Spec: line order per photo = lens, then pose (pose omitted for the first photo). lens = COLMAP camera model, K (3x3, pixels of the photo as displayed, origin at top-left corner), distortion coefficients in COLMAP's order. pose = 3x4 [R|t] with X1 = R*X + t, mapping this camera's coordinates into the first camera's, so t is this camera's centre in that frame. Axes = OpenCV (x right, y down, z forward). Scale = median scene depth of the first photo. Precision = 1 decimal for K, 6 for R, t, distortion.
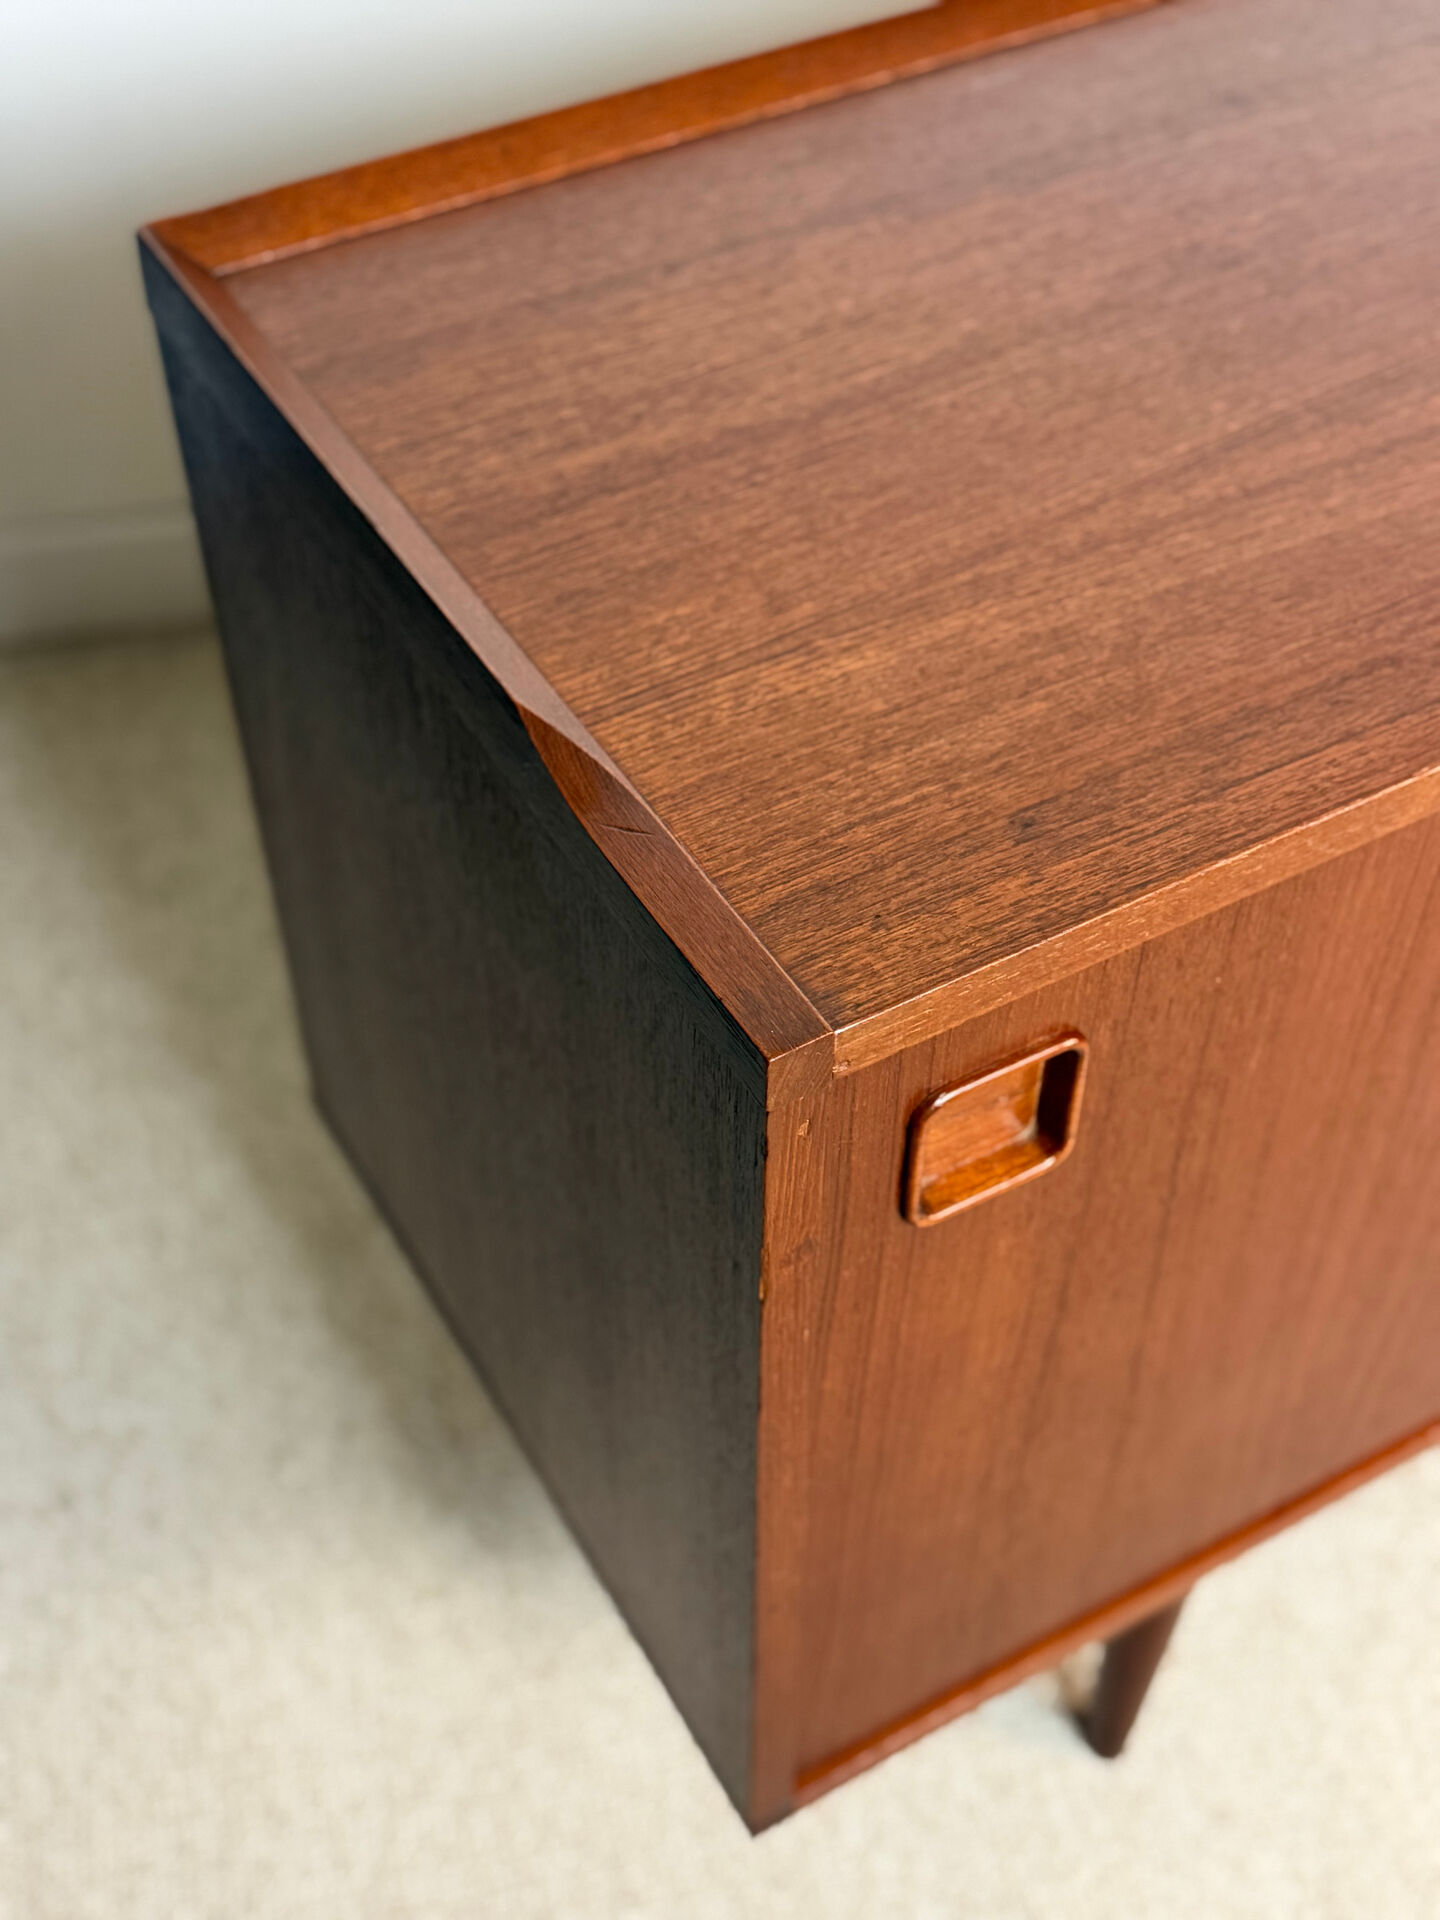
lens RADIAL K [[2378.6, 0, 703.7], [0, 2378.6, 964.3], [0, 0, 1]] dist [0.126774, 0.000000]
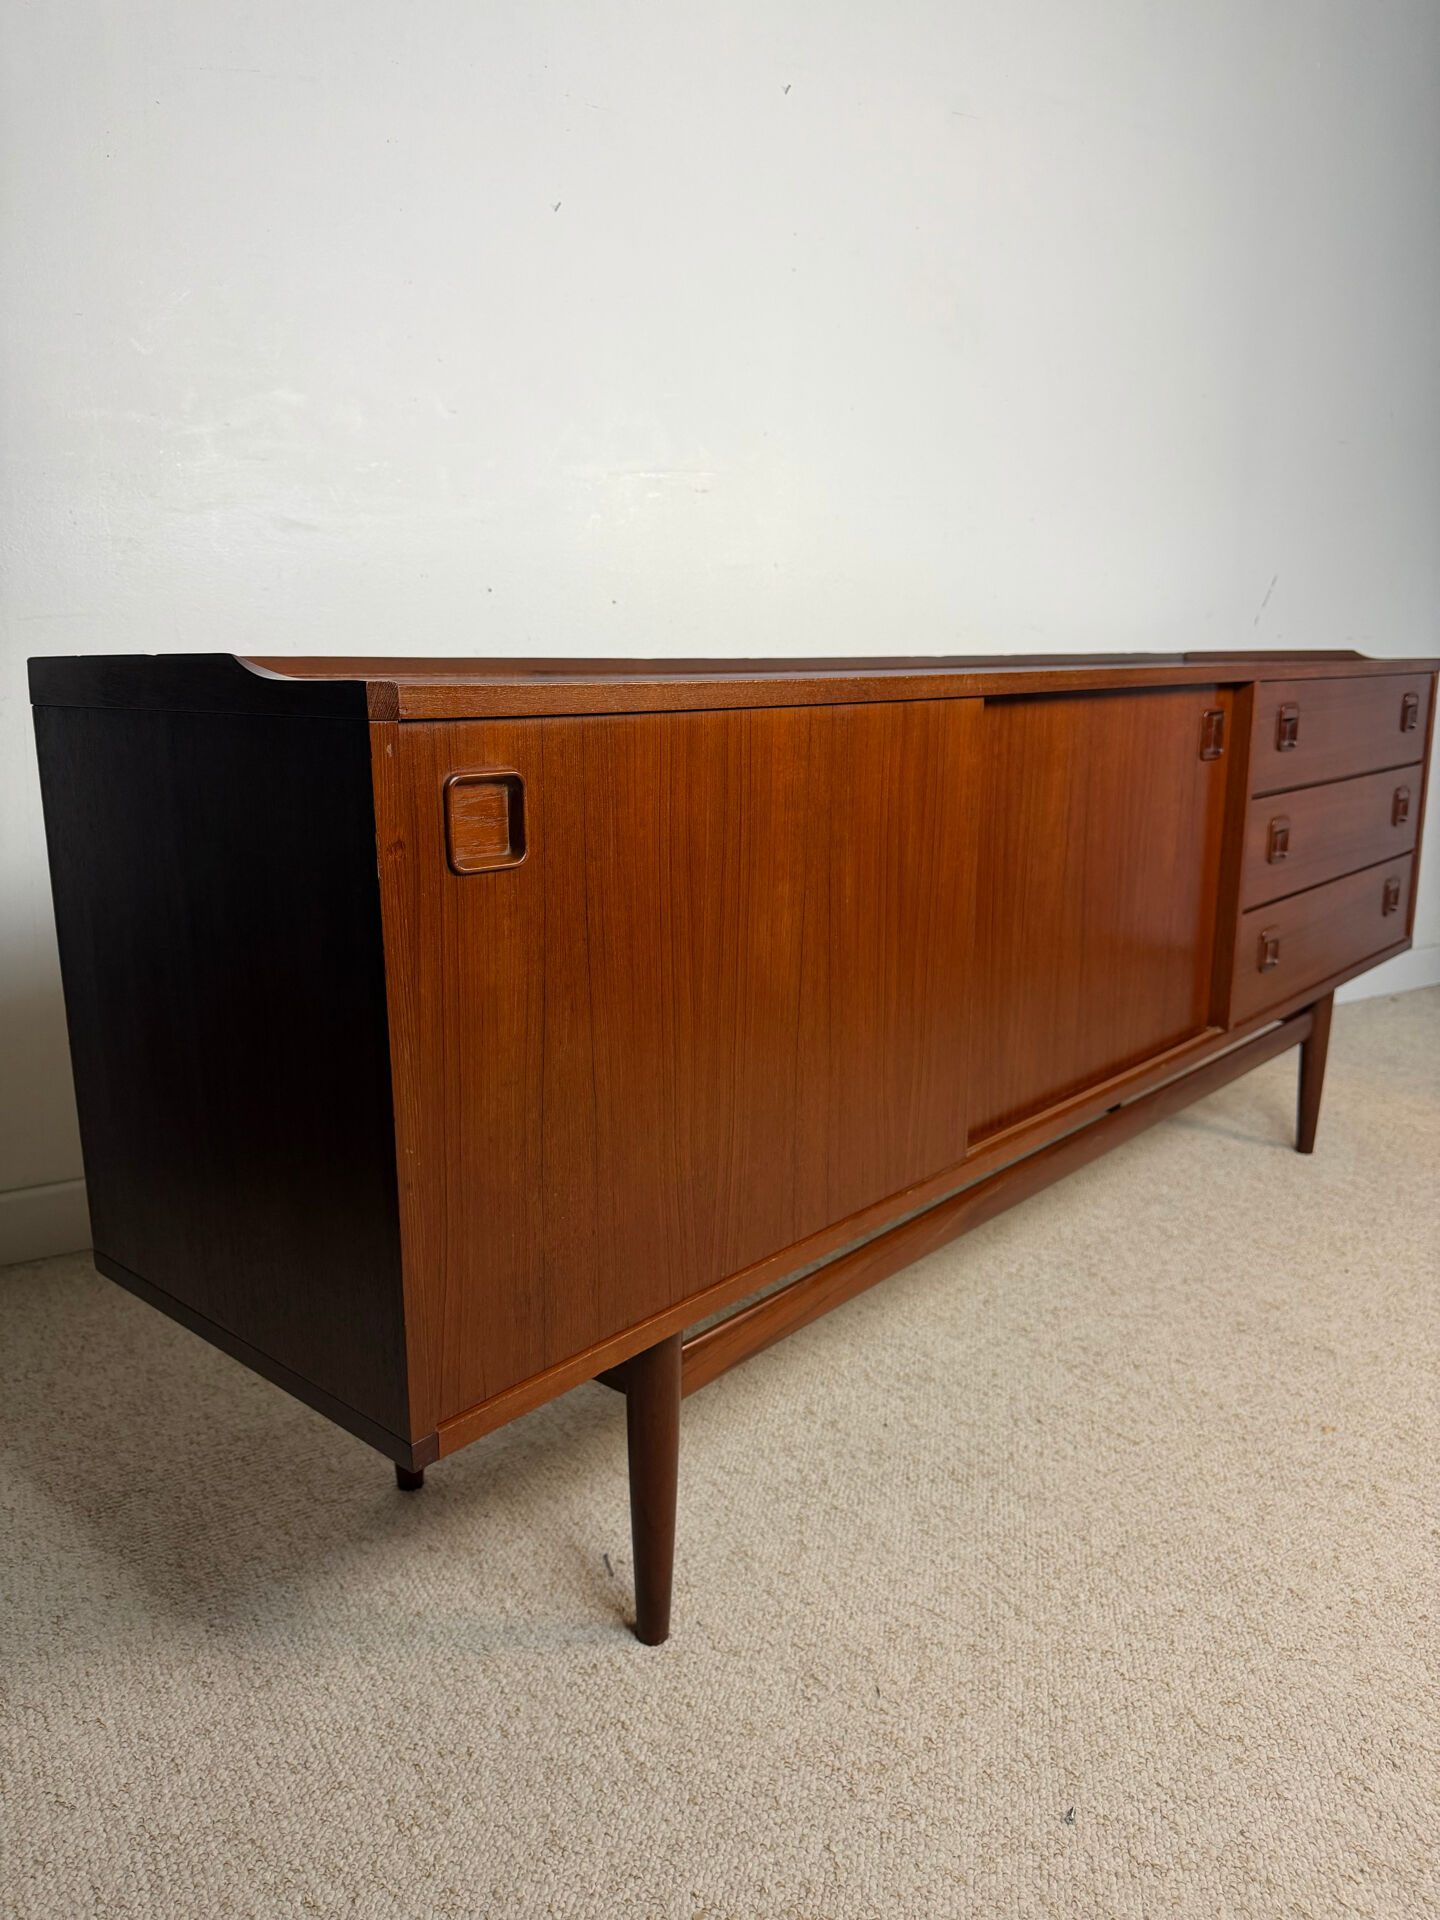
lens RADIAL K [[1385.5, 0, 738.1], [0, 1385.5, 952.0], [0, 0, 1]] dist [0.039427, -0.049255]
pose [[0.948775, -0.066755, 0.308821, -0.042077], [0.230950, 0.813539, -0.533681, 0.694075], [-0.215613, 0.577666, 0.787282, 0.058731]]
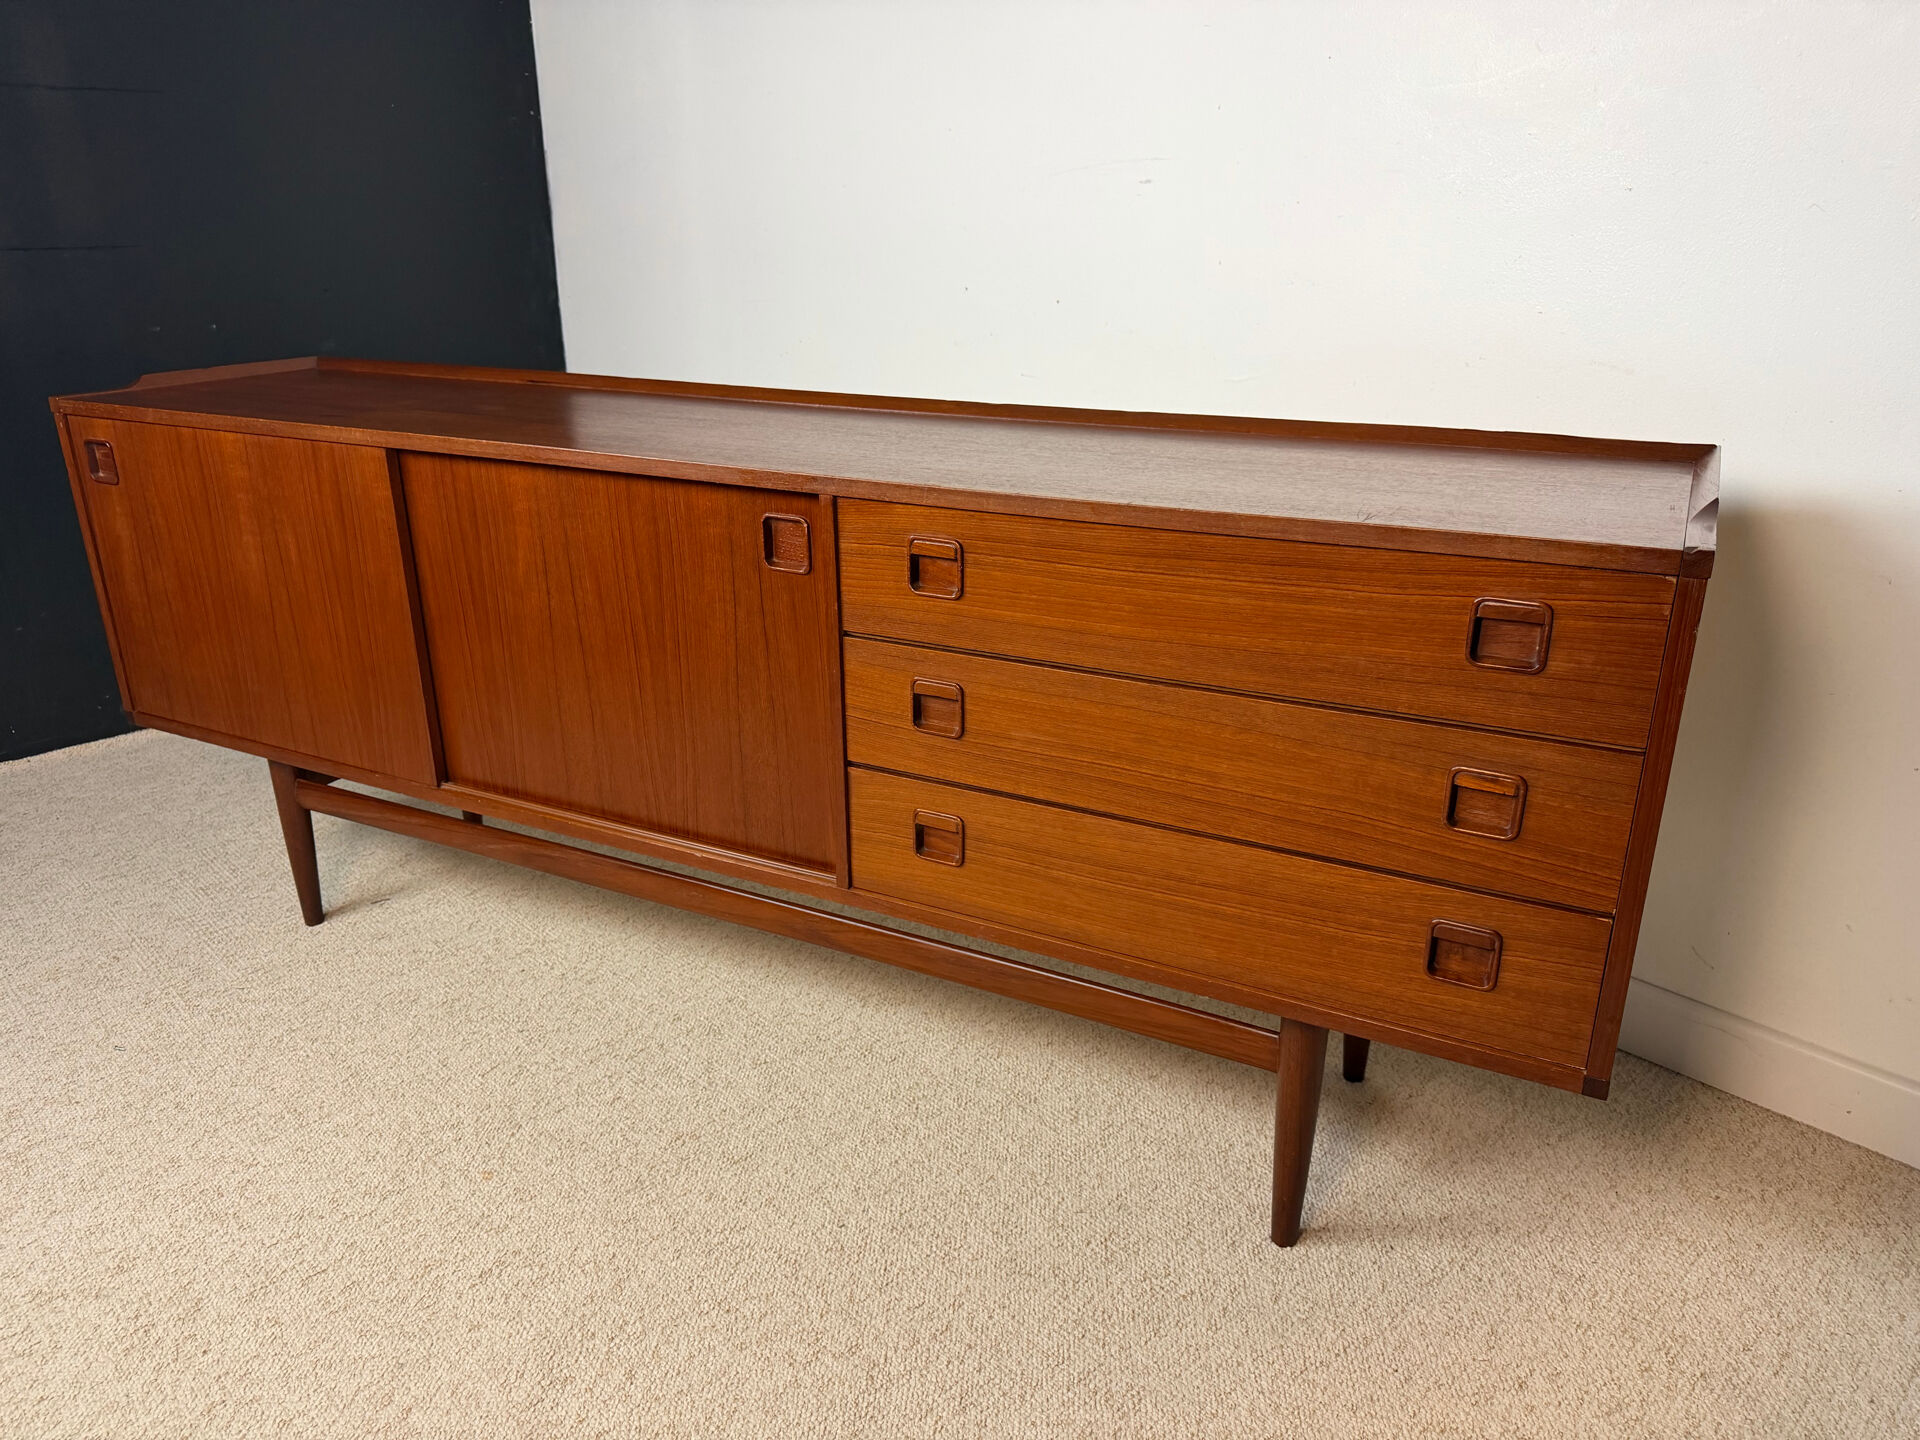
lens RADIAL K [[1385.5, 0, 951.4], [0, 1385.5, 729.5], [0, 0, 1]] dist [0.039427, -0.049255]
pose [[0.522358, 0.303827, -0.796763, 2.725224], [-0.616911, 0.779708, -0.107124, -0.210405], [0.588696, 0.547489, 0.594721, 0.520507]]
